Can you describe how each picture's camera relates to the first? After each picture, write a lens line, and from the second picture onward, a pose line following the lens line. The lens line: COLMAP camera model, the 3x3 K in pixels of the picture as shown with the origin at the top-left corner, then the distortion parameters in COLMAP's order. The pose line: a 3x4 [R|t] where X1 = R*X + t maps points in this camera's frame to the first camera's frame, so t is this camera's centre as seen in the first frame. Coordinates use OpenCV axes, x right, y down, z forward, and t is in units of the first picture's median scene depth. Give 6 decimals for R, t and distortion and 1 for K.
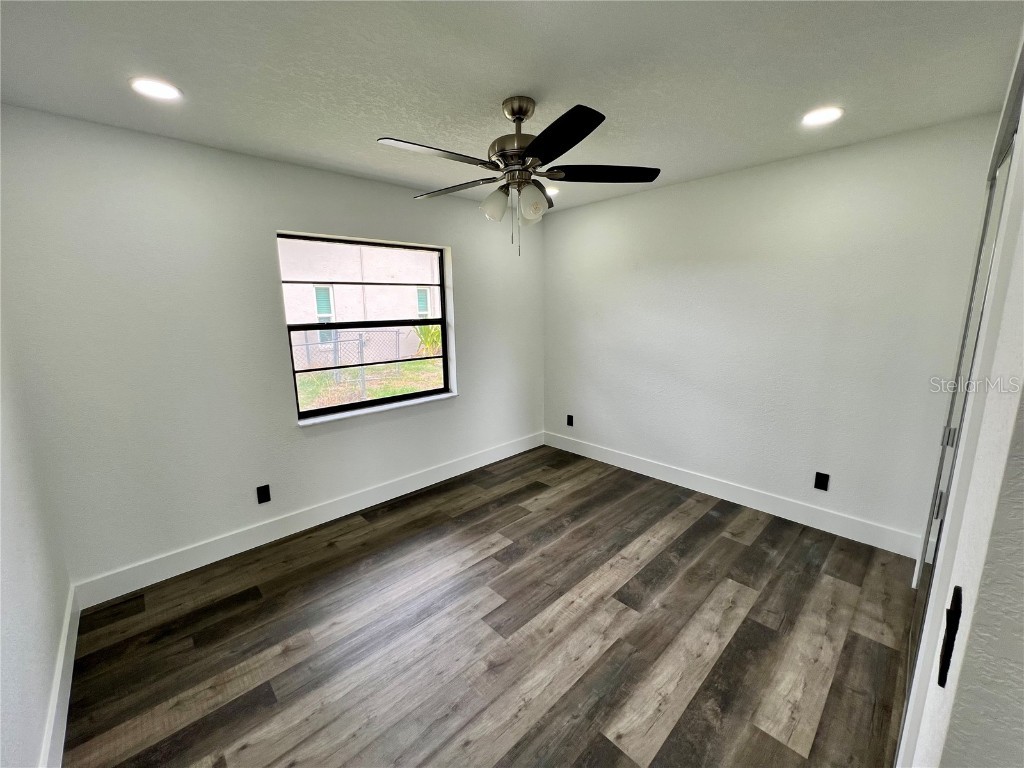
lens RADIAL K [[406.6, 0, 512.0], [0, 406.6, 384.0], [0, 0, 1]] dist [0.001346, 0.000001]
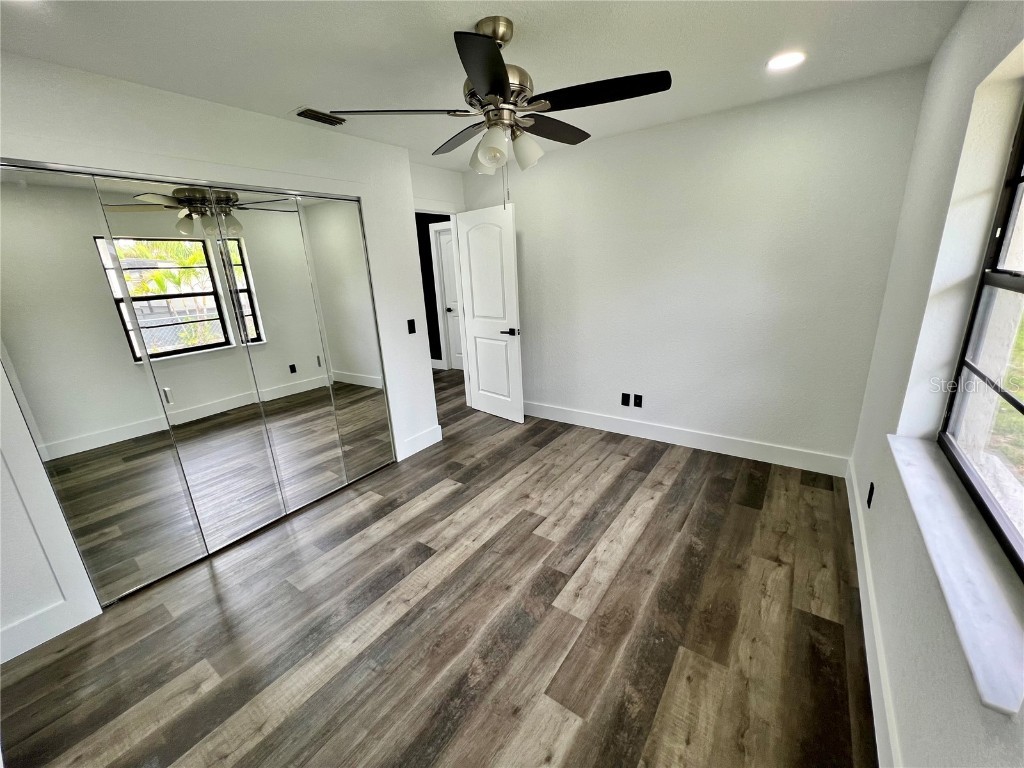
lens RADIAL K [[406.6, 0, 512.0], [0, 406.6, 384.0], [0, 0, 1]] dist [0.001346, 0.000001]
pose [[-0.979039, 0.117422, -0.166415, 0.170300], [0.028689, 0.888440, 0.458096, -0.329809], [0.201640, 0.443720, -0.873186, 1.687258]]
